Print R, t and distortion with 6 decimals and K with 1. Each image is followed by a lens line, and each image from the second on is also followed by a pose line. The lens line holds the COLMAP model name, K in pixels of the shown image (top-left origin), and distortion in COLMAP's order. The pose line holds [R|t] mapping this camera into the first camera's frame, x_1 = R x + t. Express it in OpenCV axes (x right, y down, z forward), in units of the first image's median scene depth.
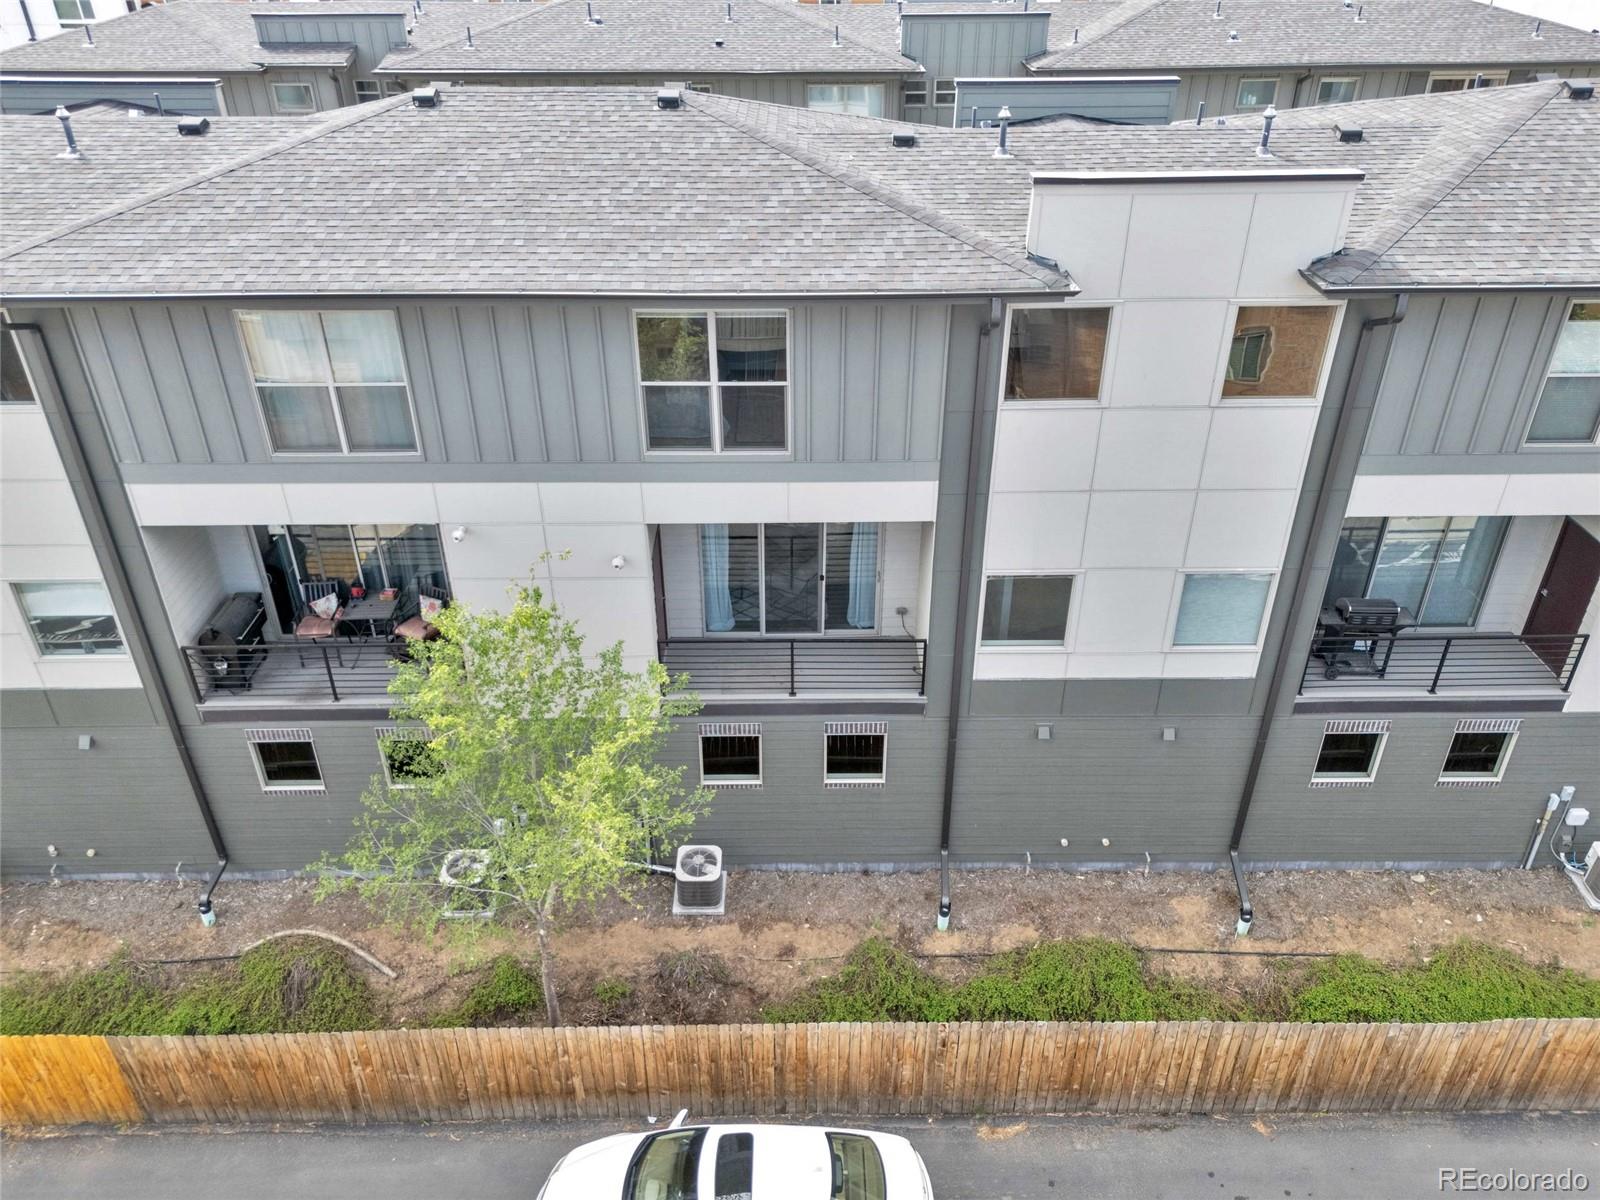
lens RADIAL K [[1372.2, 0, 800.0], [0, 1372.2, 621.6], [0, 0, 1]] dist [0.095810, 0.005160]
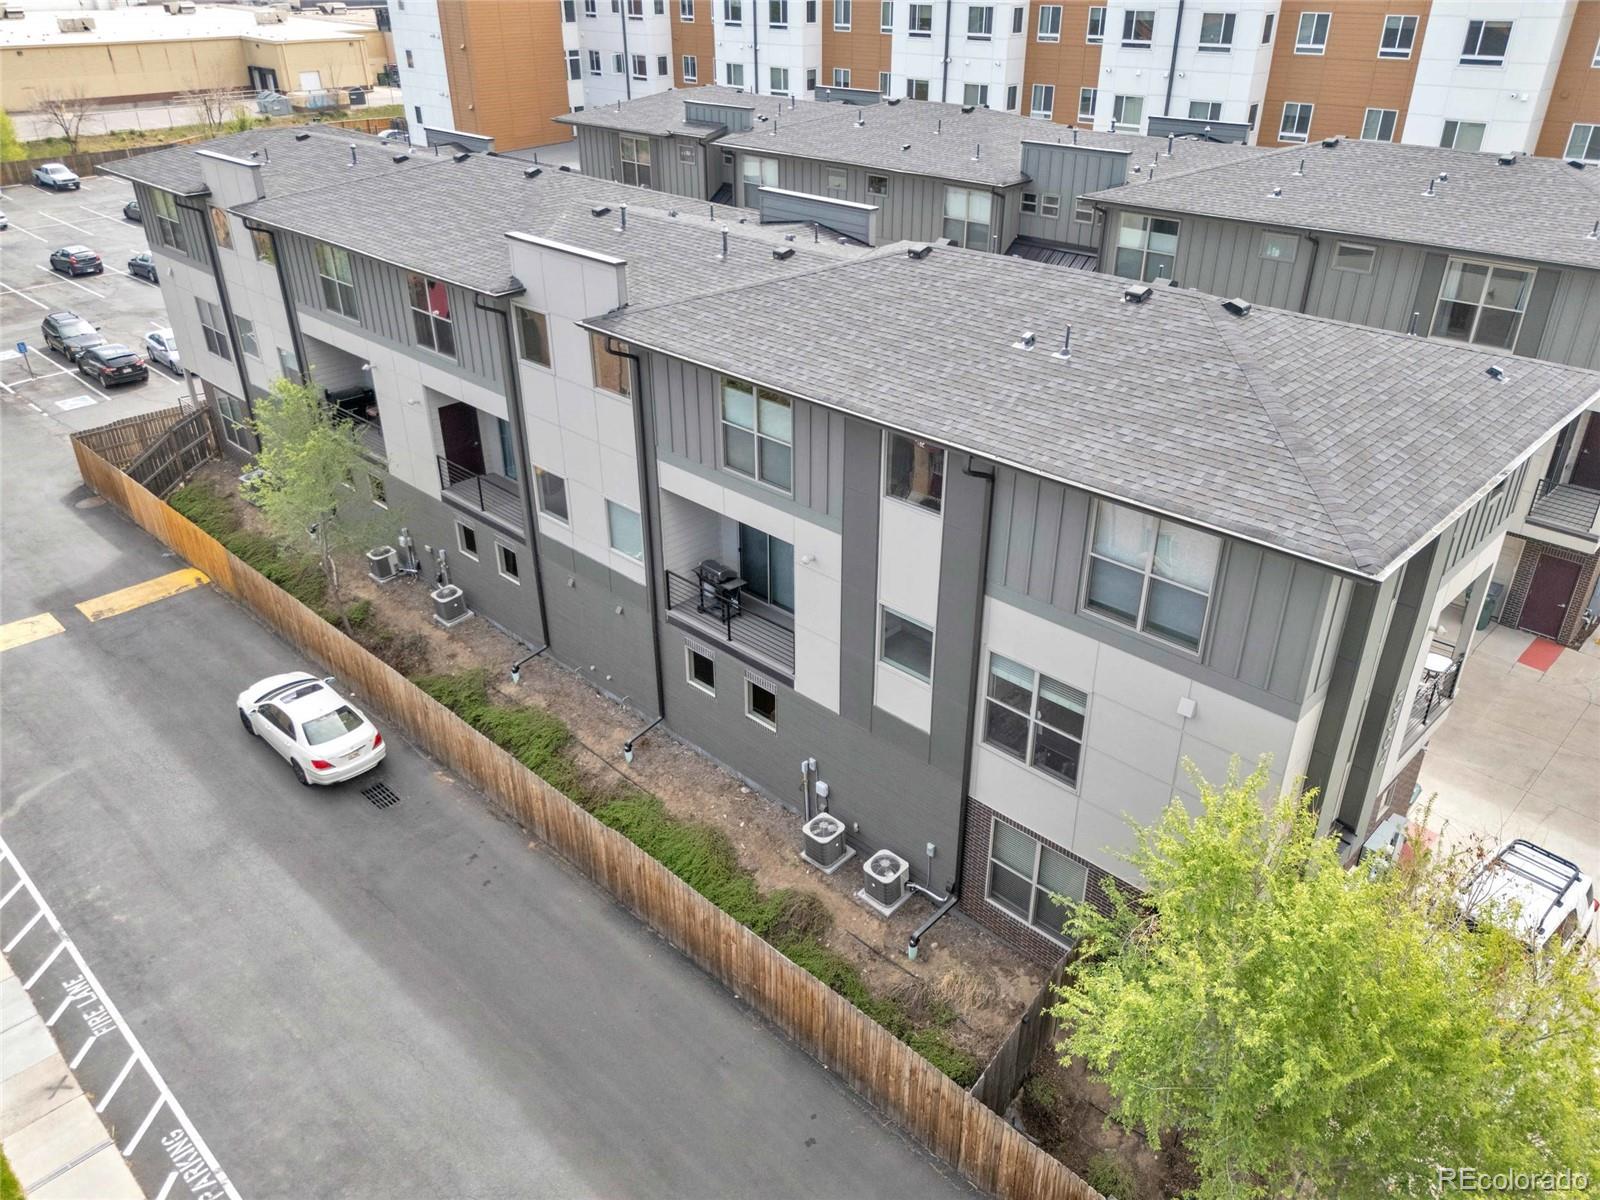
lens RADIAL K [[1180.9, 0, 794.1], [0, 1180.9, 604.9], [0, 0, 1]] dist [0.072836, -0.068932]
pose [[0.706547, 0.341133, -0.620016, 1.199143], [-0.439281, 0.898327, -0.006328, -0.006701], [0.554819, 0.276832, 0.784564, 0.012001]]
